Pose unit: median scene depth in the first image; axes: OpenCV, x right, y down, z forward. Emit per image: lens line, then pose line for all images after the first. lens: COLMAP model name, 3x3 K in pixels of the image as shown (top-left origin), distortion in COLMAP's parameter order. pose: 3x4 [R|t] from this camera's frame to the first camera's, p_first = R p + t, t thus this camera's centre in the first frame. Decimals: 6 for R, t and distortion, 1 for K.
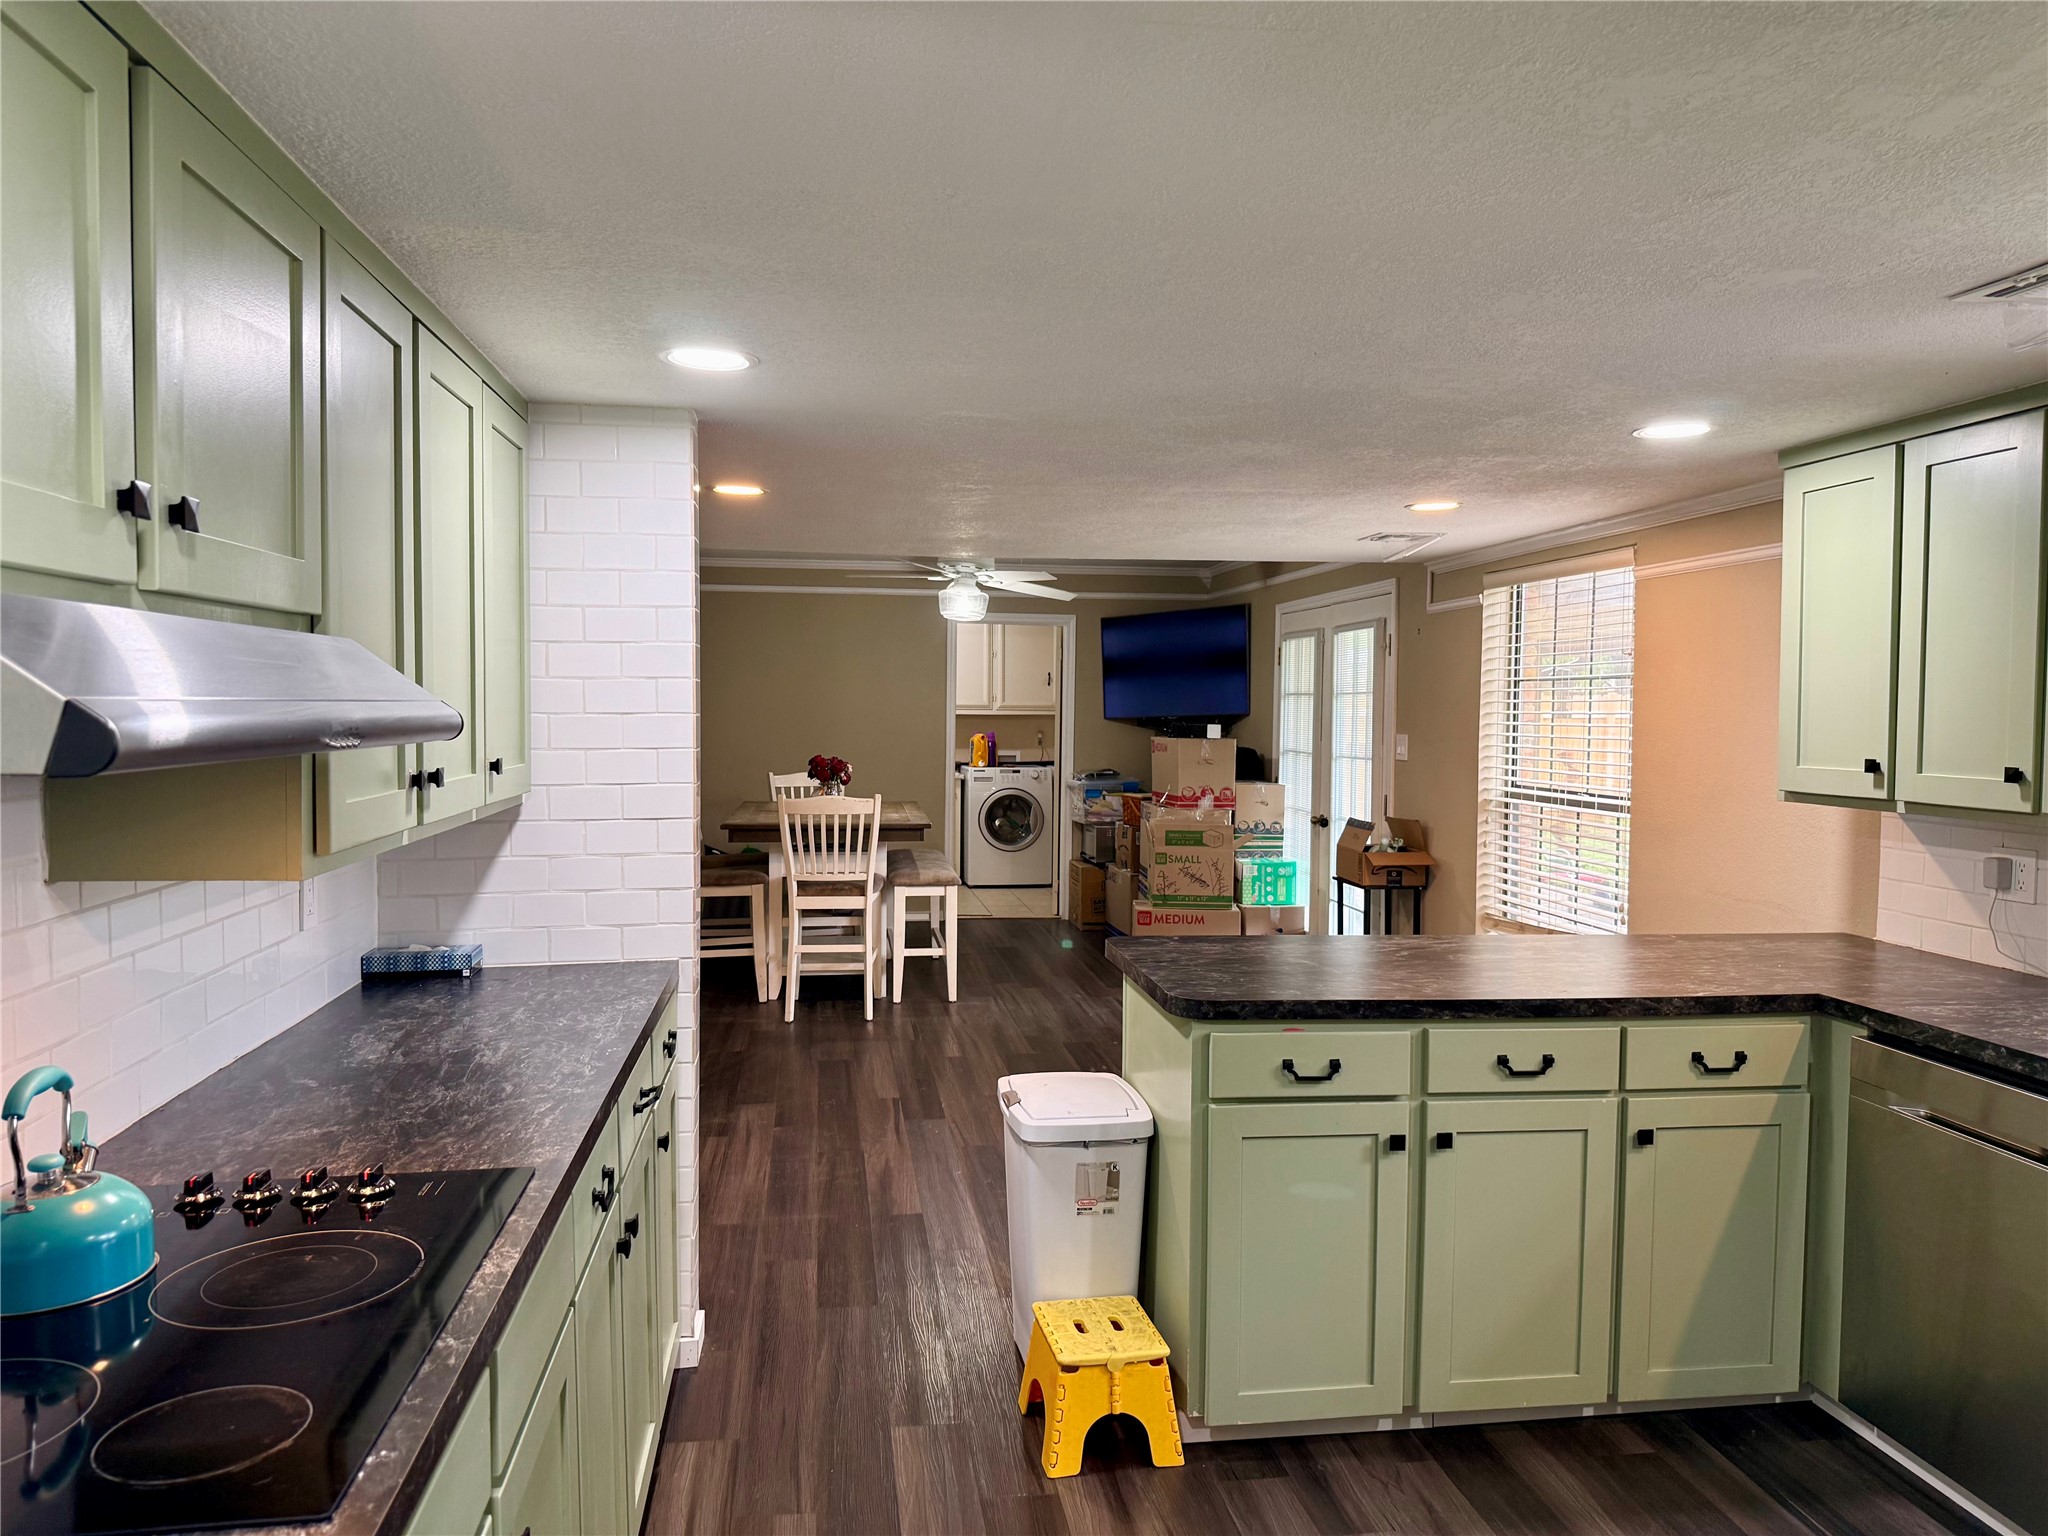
lens RADIAL K [[1424.6, 0, 1024.0], [0, 1424.6, 768.0], [0, 0, 1]] dist [0.002724, -0.001556]
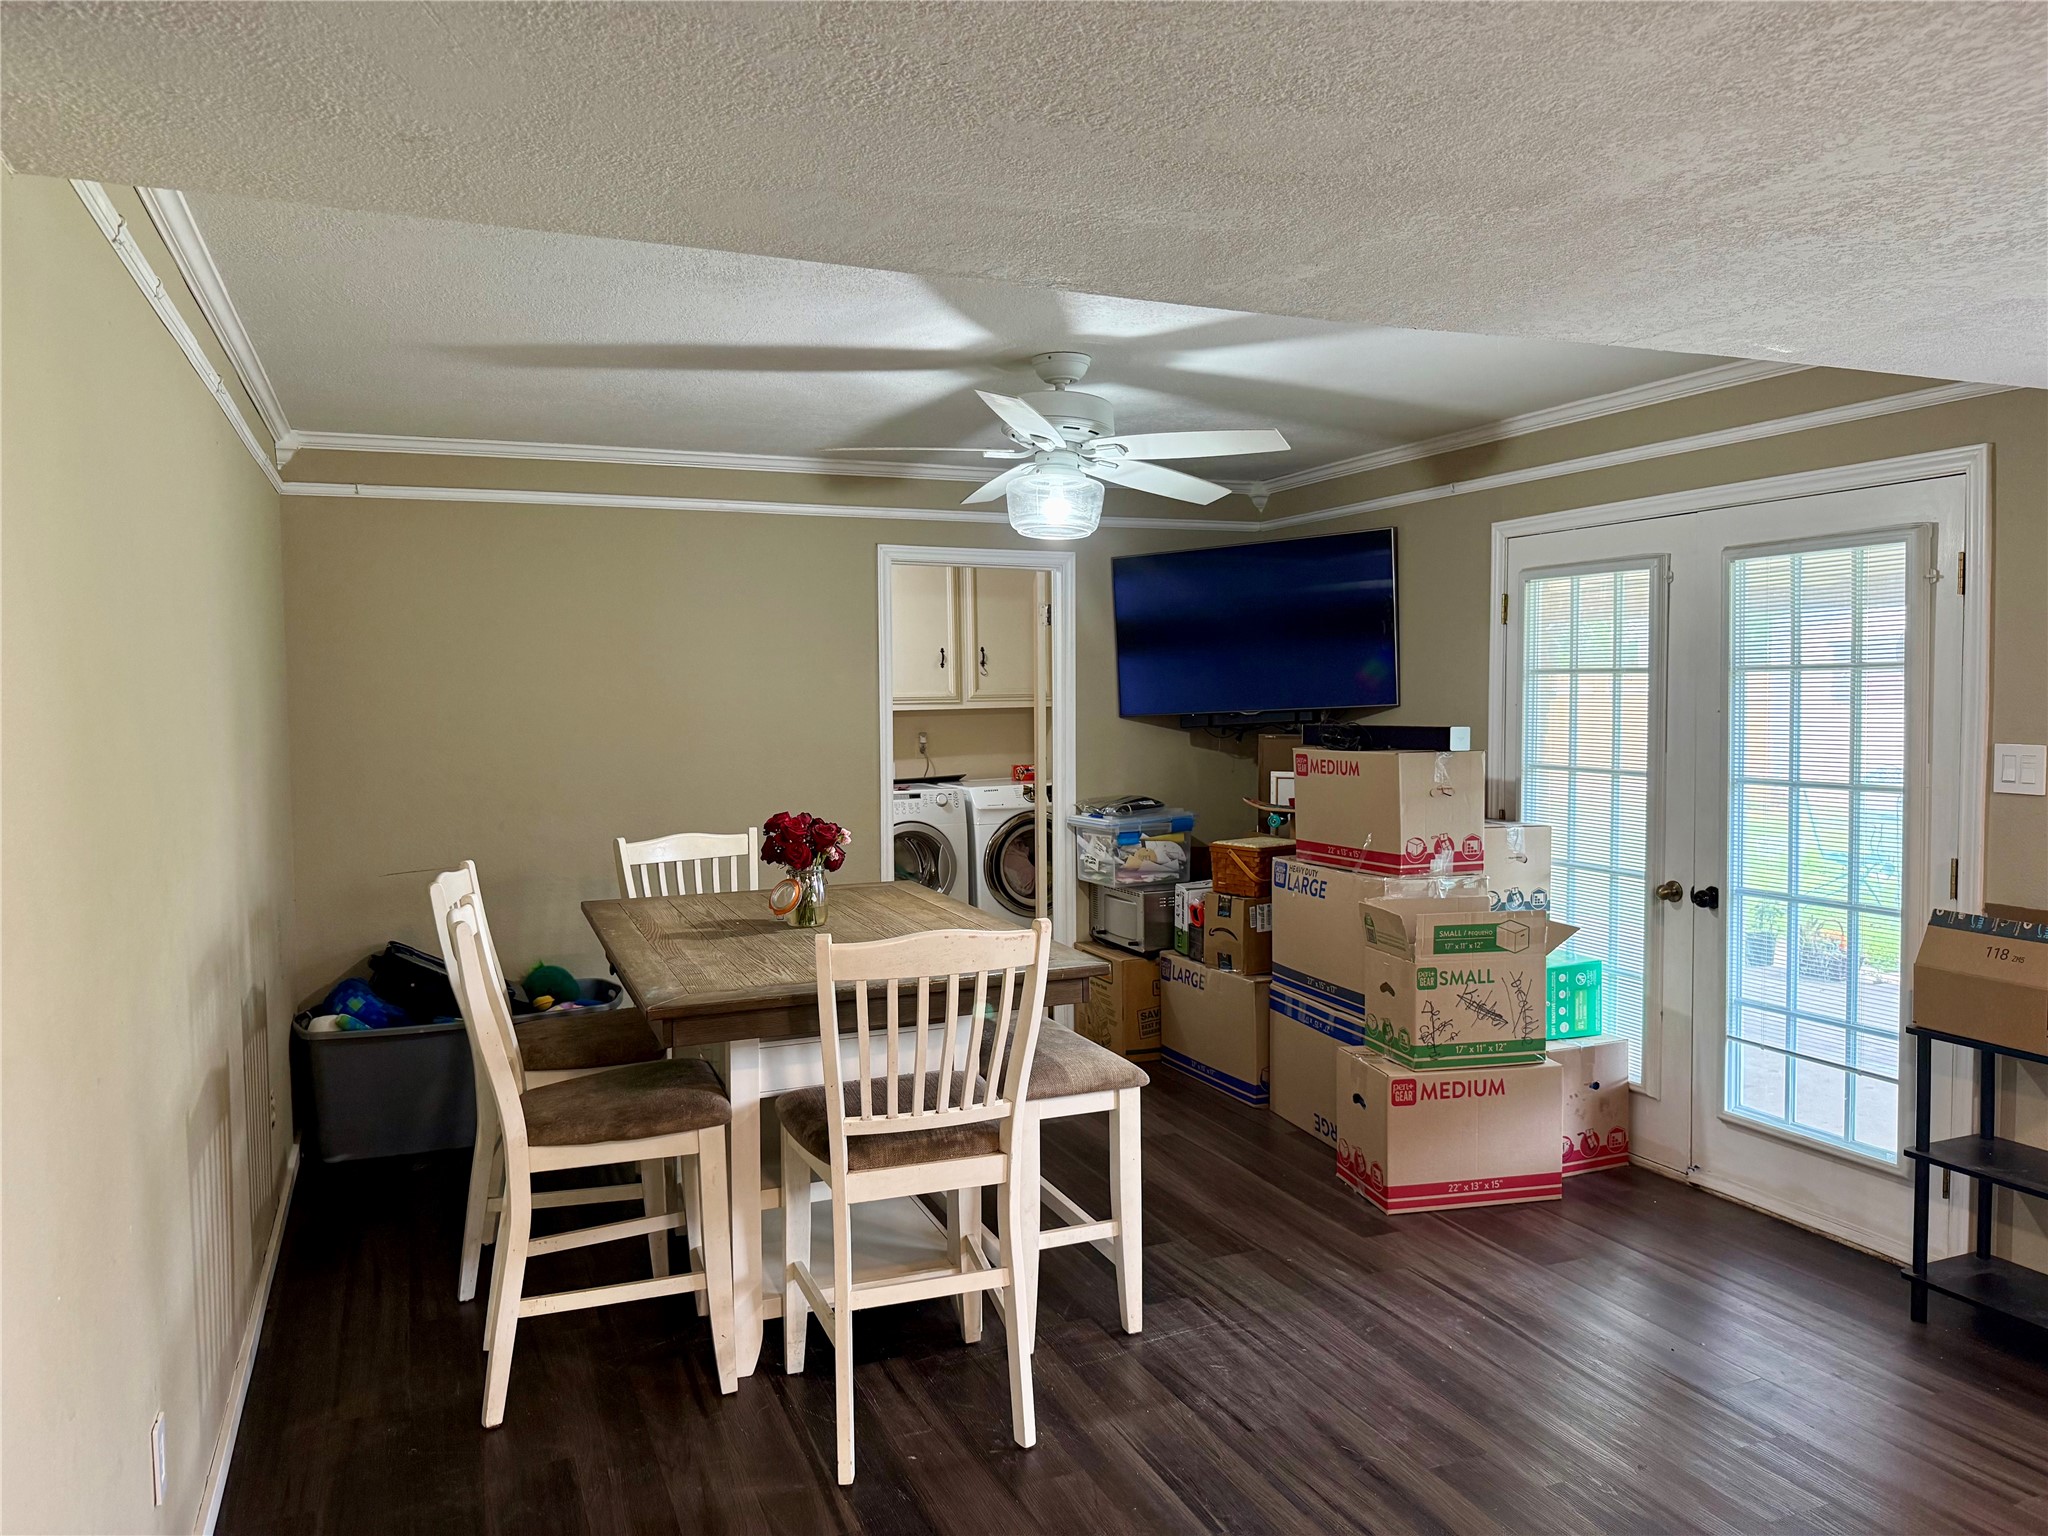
lens RADIAL K [[1424.6, 0, 1024.0], [0, 1424.6, 768.0], [0, 0, 1]] dist [0.002724, -0.001556]
pose [[0.970081, -0.030776, 0.240822, -0.173769], [0.028230, 0.999503, 0.014014, -0.027271], [-0.241134, -0.006797, 0.970468, 0.496114]]
